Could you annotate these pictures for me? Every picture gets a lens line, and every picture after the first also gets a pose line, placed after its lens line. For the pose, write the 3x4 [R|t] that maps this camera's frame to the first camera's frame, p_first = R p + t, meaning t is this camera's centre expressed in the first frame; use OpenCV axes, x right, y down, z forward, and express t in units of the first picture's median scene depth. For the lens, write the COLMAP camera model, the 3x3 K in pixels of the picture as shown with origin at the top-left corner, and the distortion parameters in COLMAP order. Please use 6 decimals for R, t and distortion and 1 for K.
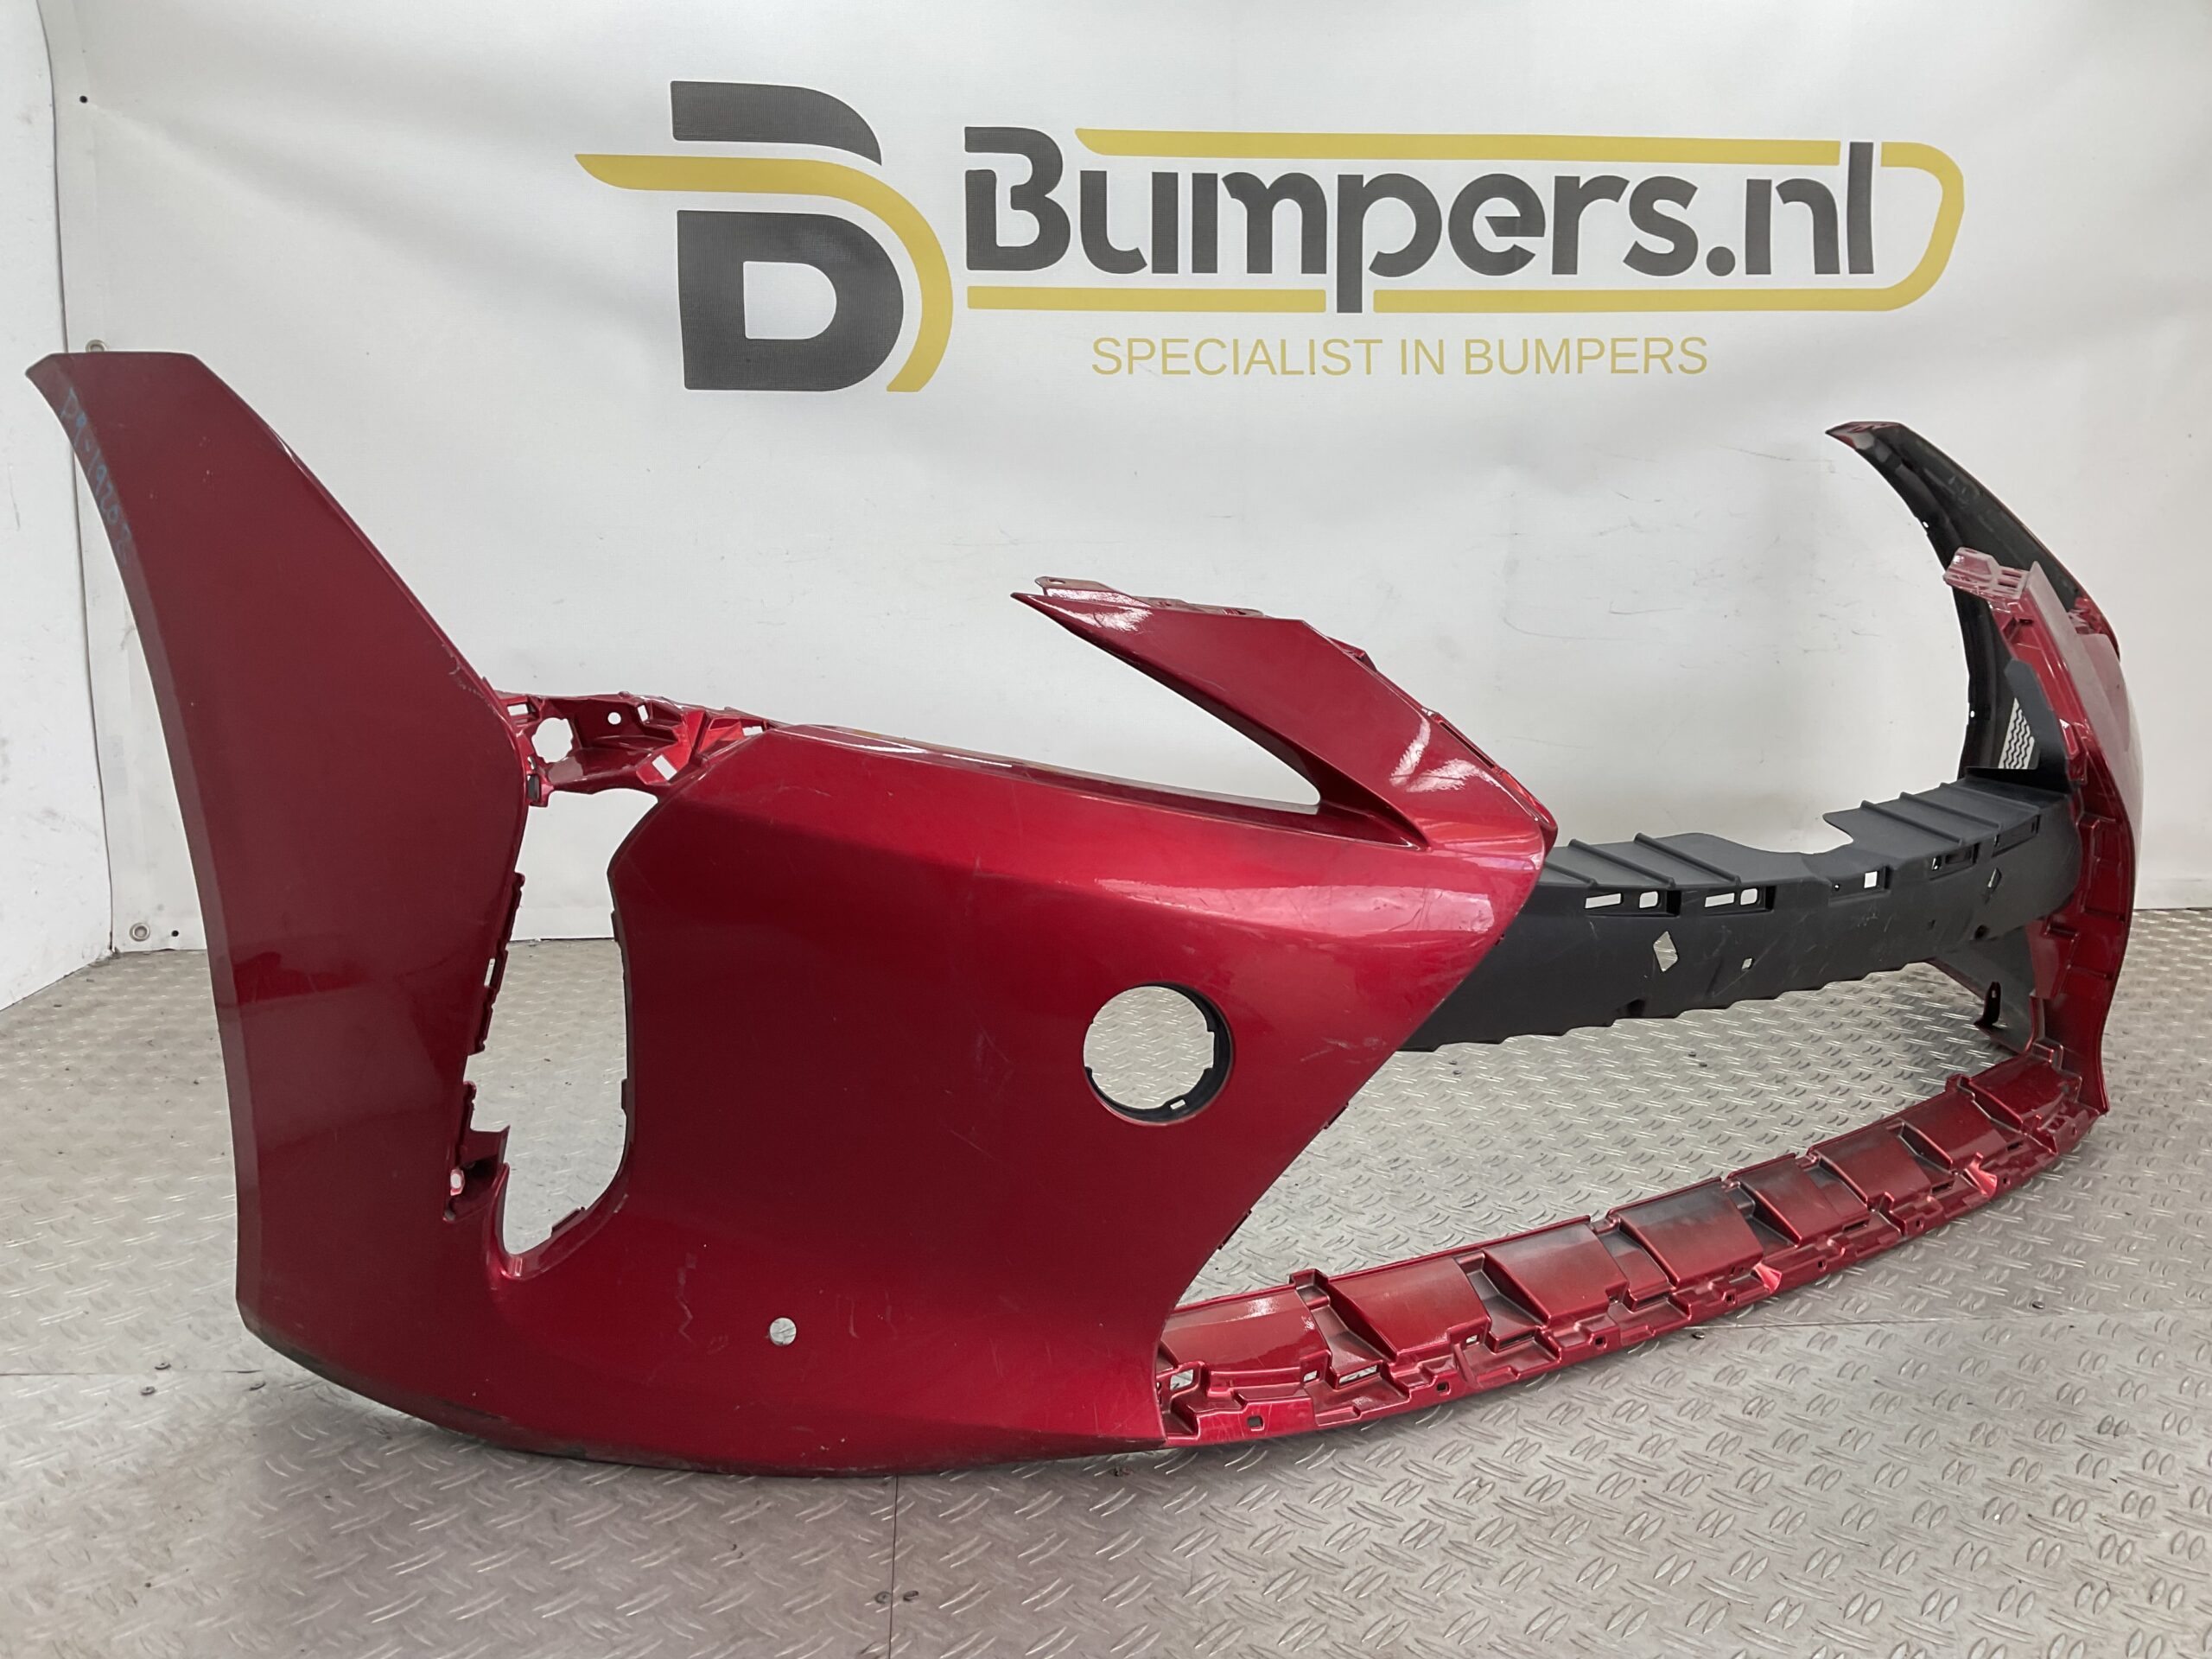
lens RADIAL K [[1813.1, 0, 1106.0], [0, 1813.1, 829.5], [0, 0, 1]] dist [0.143059, -0.319024]
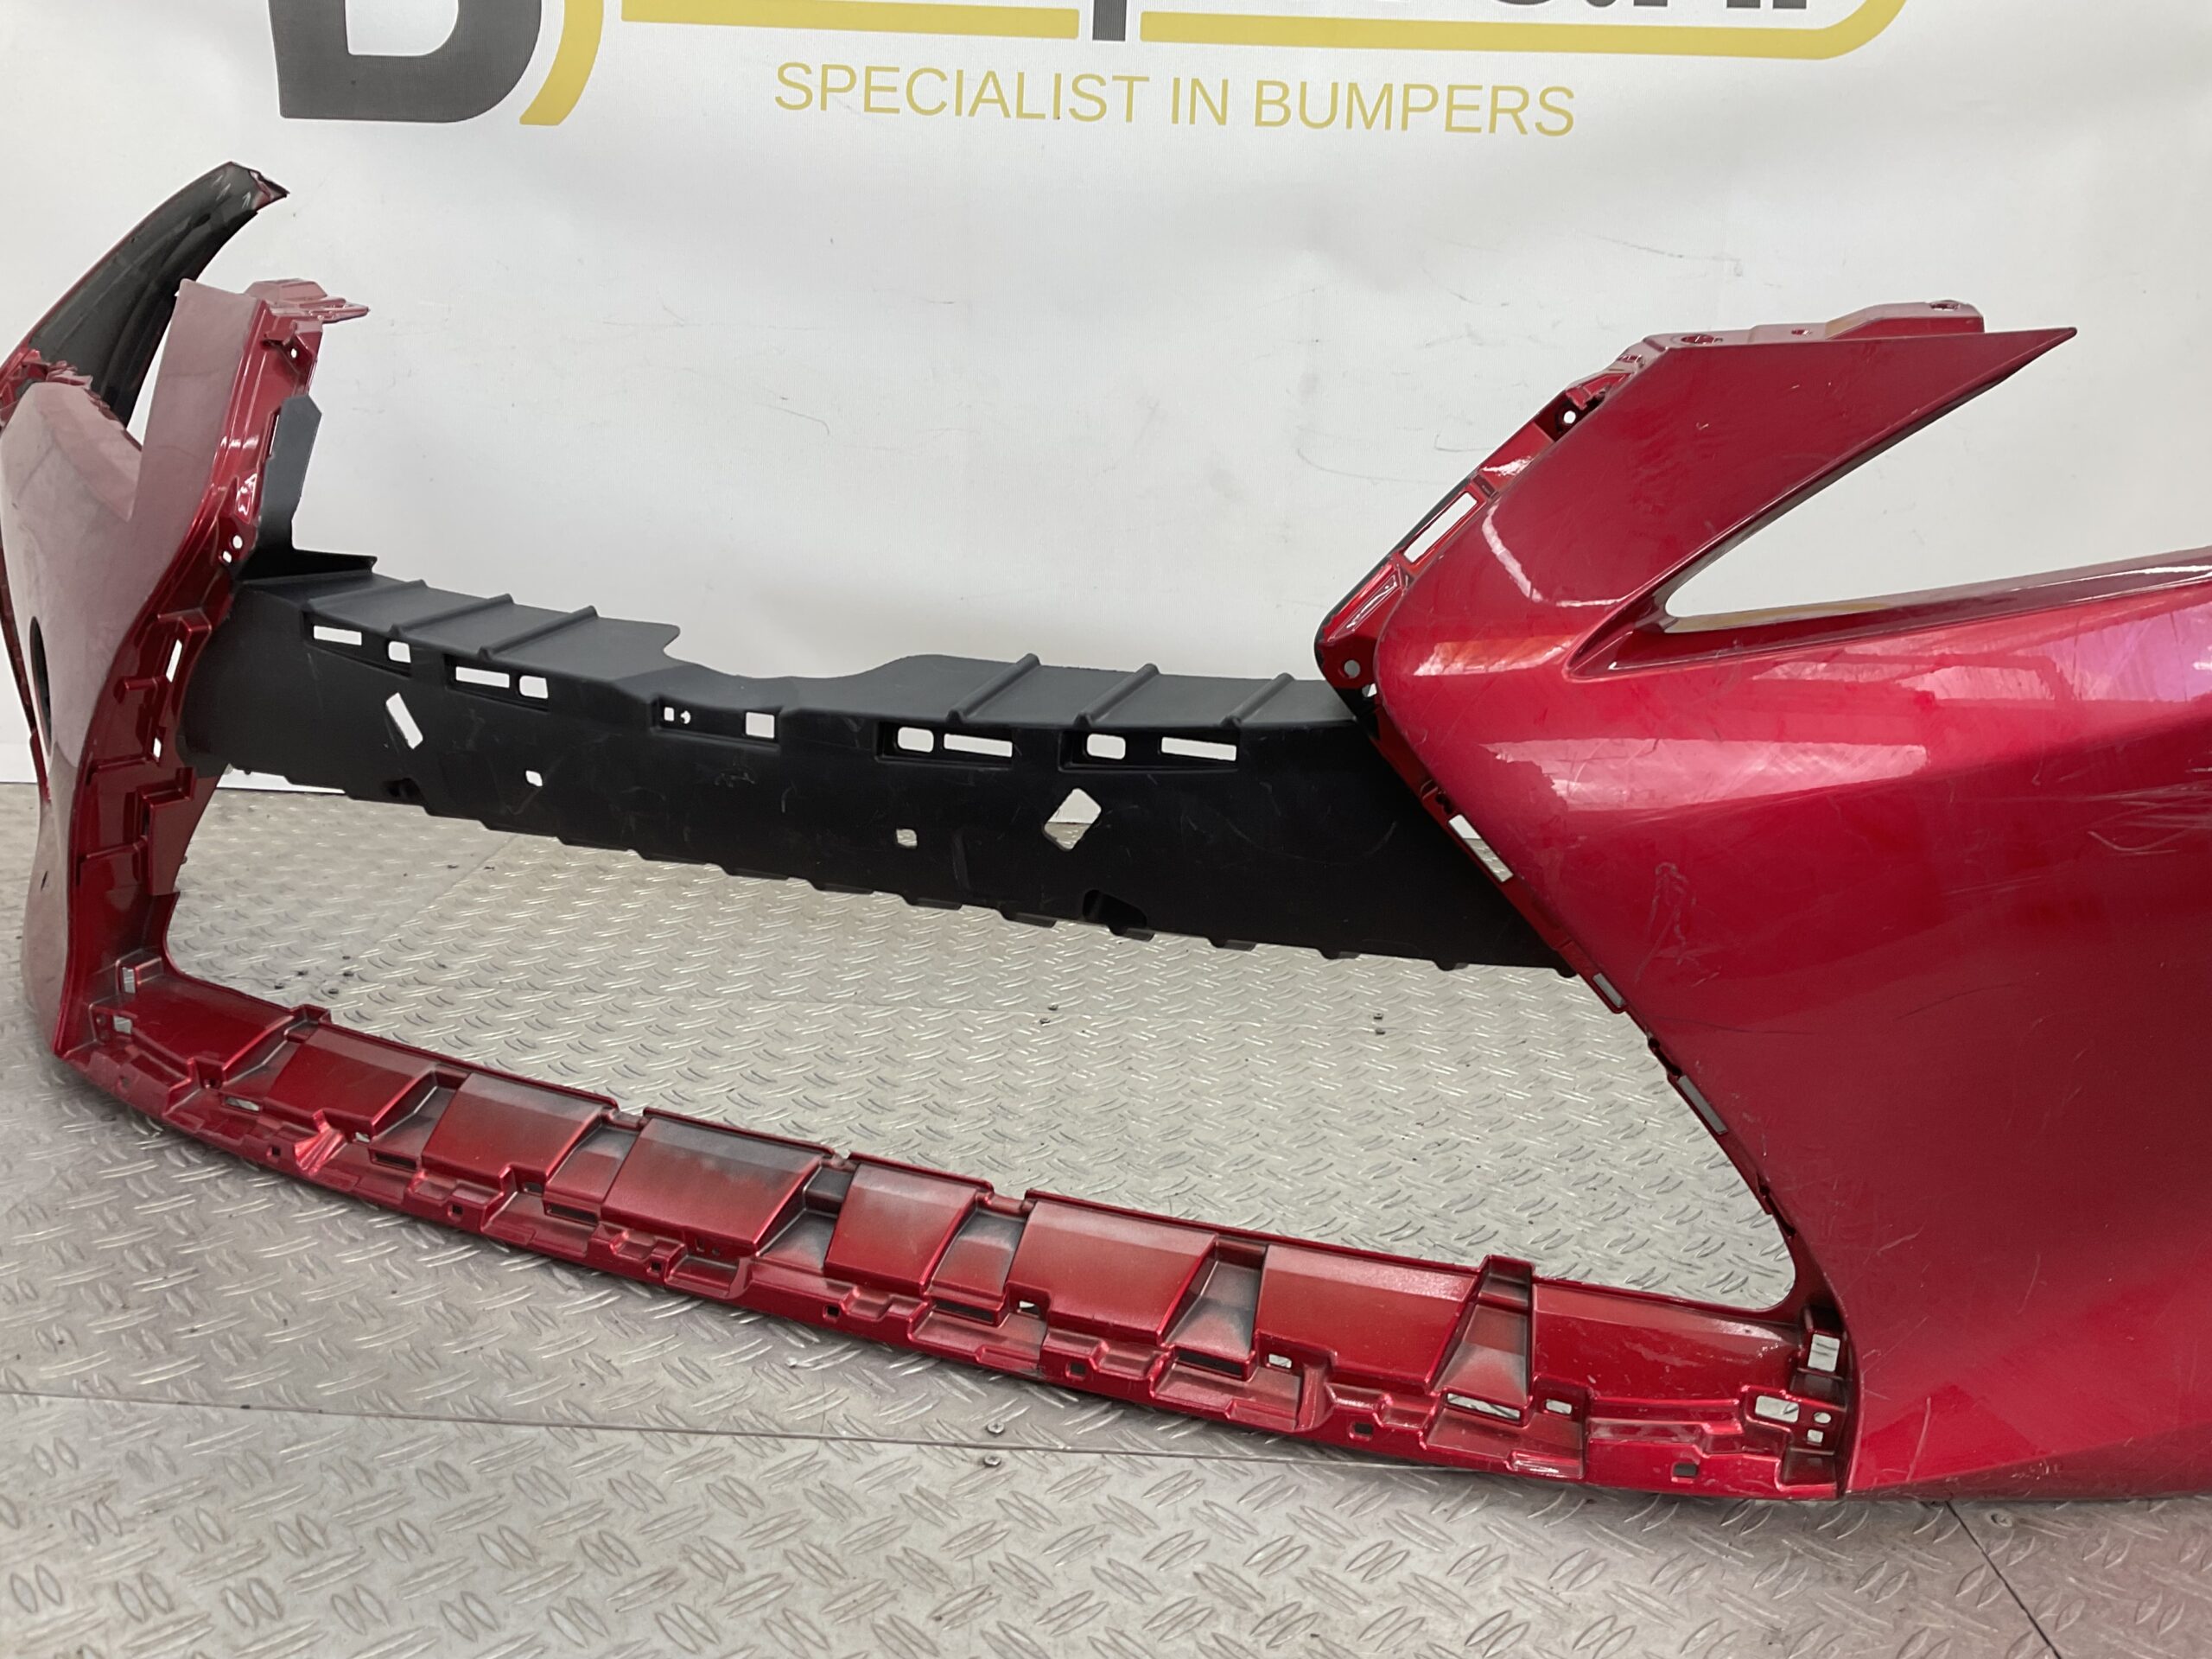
lens RADIAL K [[1813.1, 0, 1106.0], [0, 1813.1, 829.5], [0, 0, 1]] dist [0.143059, -0.319024]
pose [[0.993551, 0.061146, -0.095483, 0.231200], [-0.055472, 0.996595, 0.060998, 0.005001], [0.098887, -0.055308, 0.993560, 0.206742]]
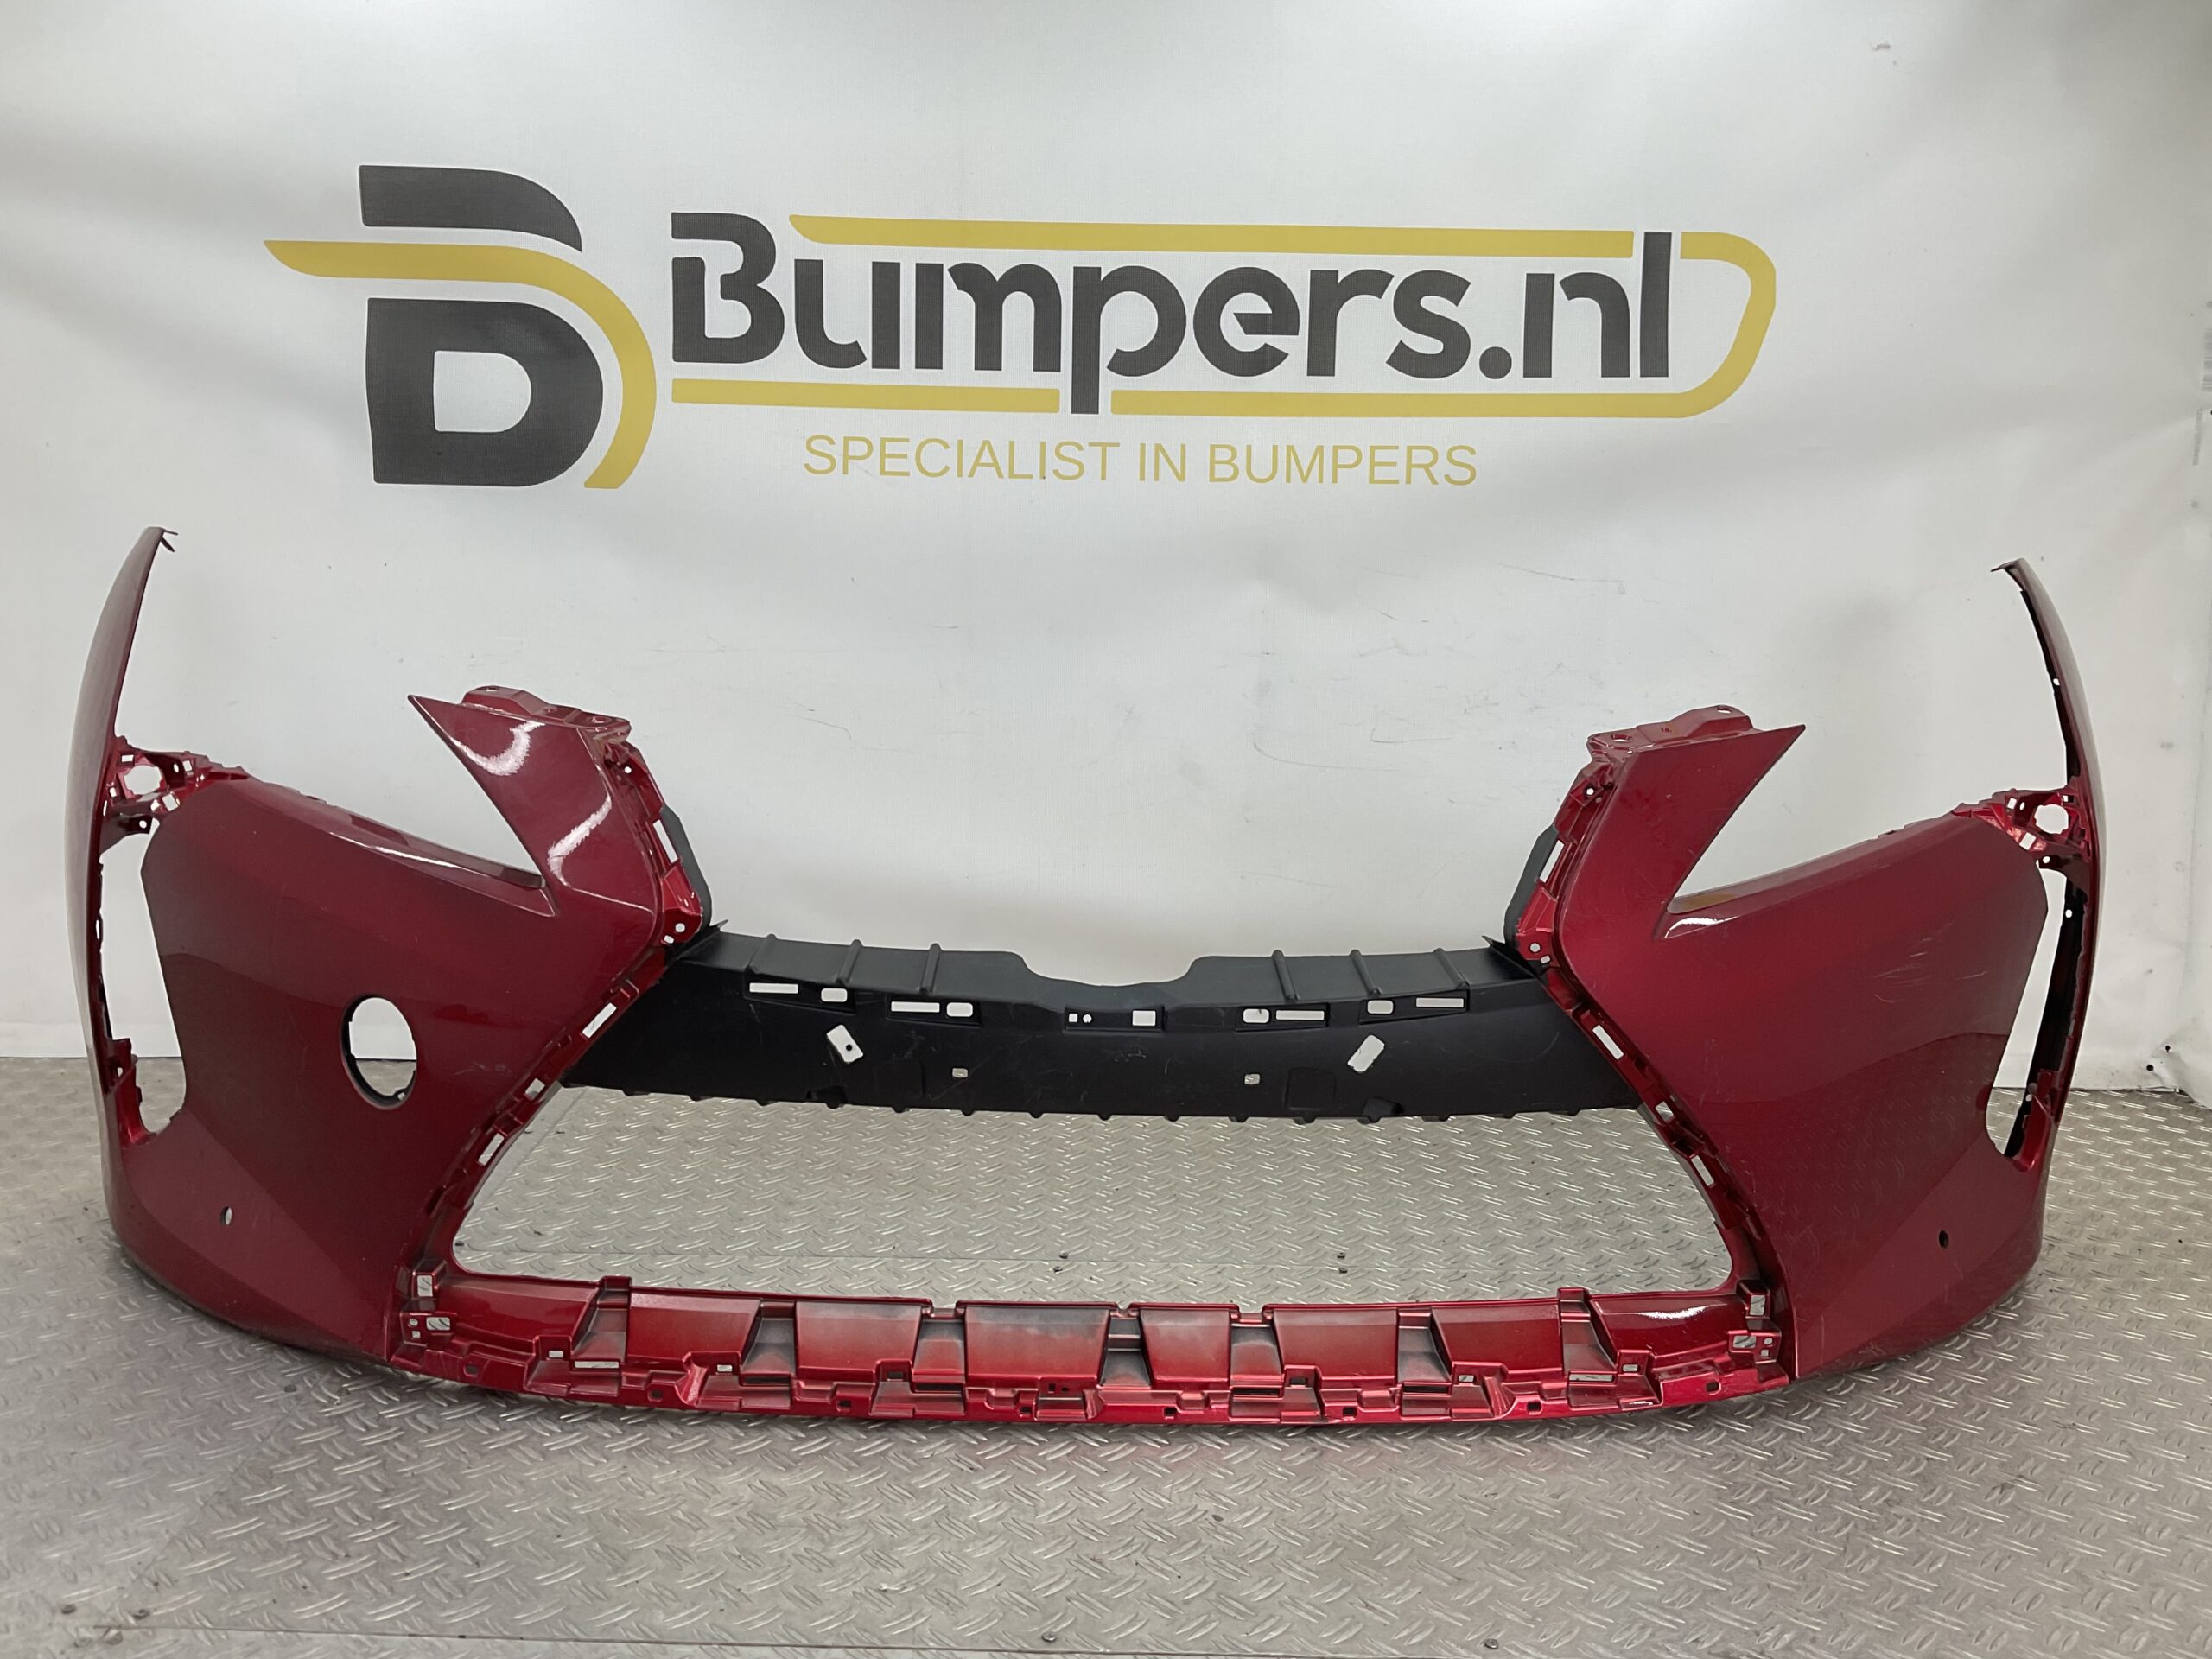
lens RADIAL K [[1813.1, 0, 1106.0], [0, 1813.1, 829.5], [0, 0, 1]] dist [0.143059, -0.319024]
pose [[0.996515, 0.030290, -0.077721, 0.225970], [-0.032533, 0.999085, -0.027755, -0.046660], [0.076810, 0.030187, 0.996589, 0.085696]]
